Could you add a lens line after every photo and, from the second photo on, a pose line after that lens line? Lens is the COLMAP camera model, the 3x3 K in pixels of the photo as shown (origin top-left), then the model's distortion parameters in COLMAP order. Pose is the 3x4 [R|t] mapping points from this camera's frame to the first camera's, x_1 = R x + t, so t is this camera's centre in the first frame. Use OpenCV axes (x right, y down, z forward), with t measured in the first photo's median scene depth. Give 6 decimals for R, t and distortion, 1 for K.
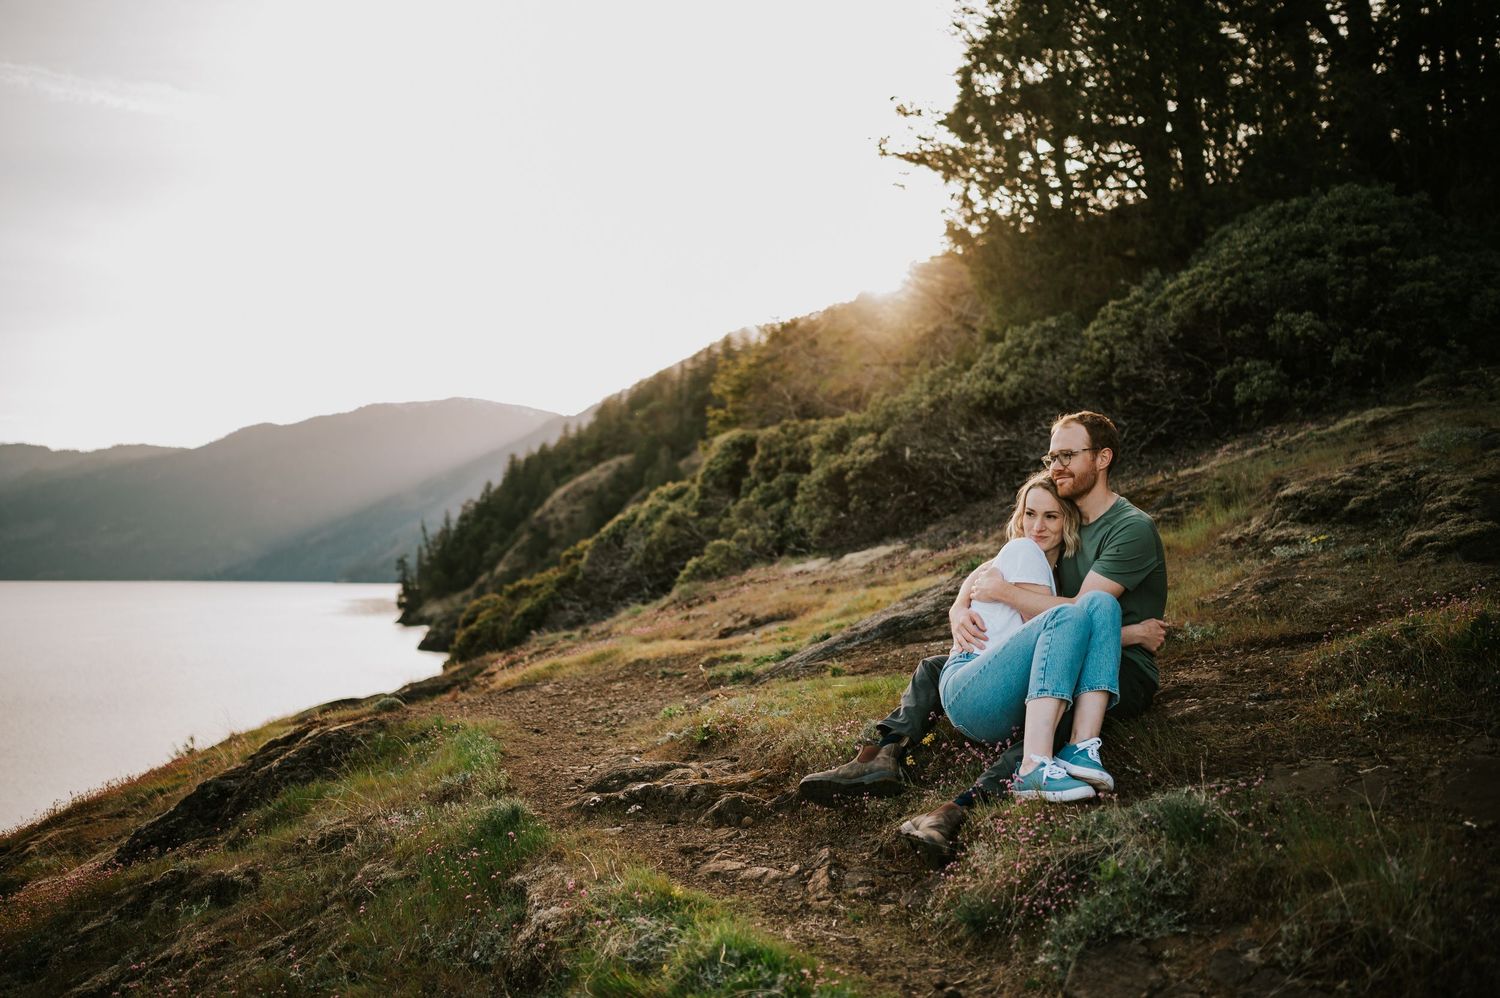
lens RADIAL K [[1457.6, 0, 750.0], [0, 1457.6, 499.0], [0, 0, 1]] dist [-0.041923, 0.008002]
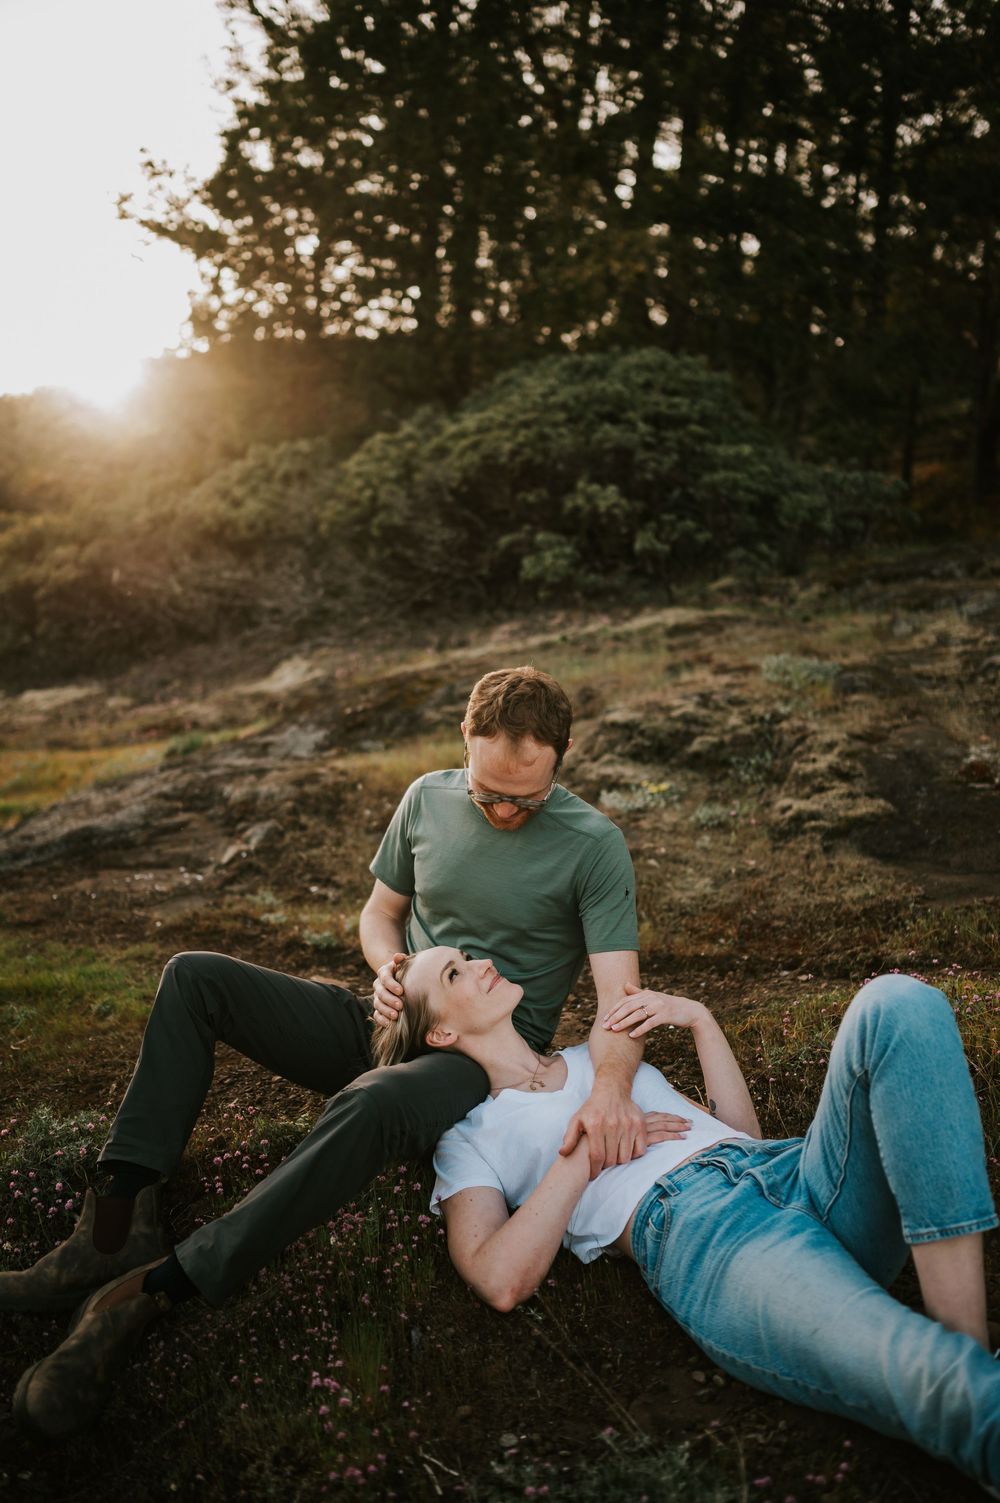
lens RADIAL K [[1434.0, 0, 500.0], [0, 1434.0, 751.5], [0, 0, 1]] dist [-0.039897, 0.010390]
pose [[0.920777, 0.088060, 0.380020, 0.010788], [-0.124068, 0.989711, 0.071271, -0.021080], [-0.369834, -0.112773, 0.922228, 0.186315]]
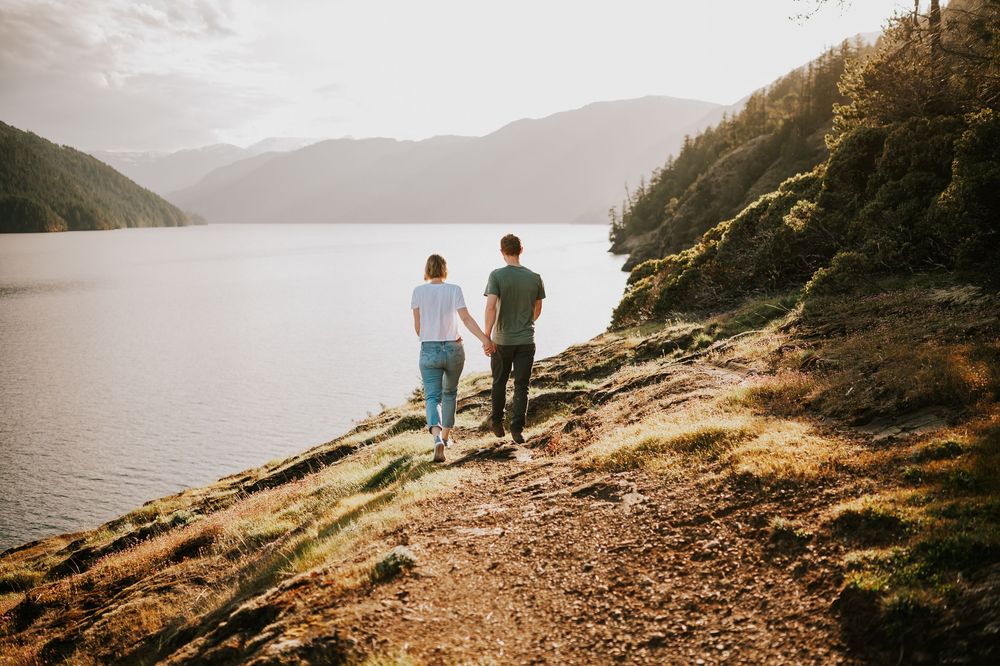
lens RADIAL K [[984.2, 0, 518.8], [0, 984.2, 334.0], [0, 0, 1]] dist [-0.025905, -0.022321]
pose [[0.946014, 0.032570, -0.322484, -0.022102], [0.022285, 0.986048, 0.164961, -0.041286], [0.323358, -0.163242, 0.932090, 0.417127]]
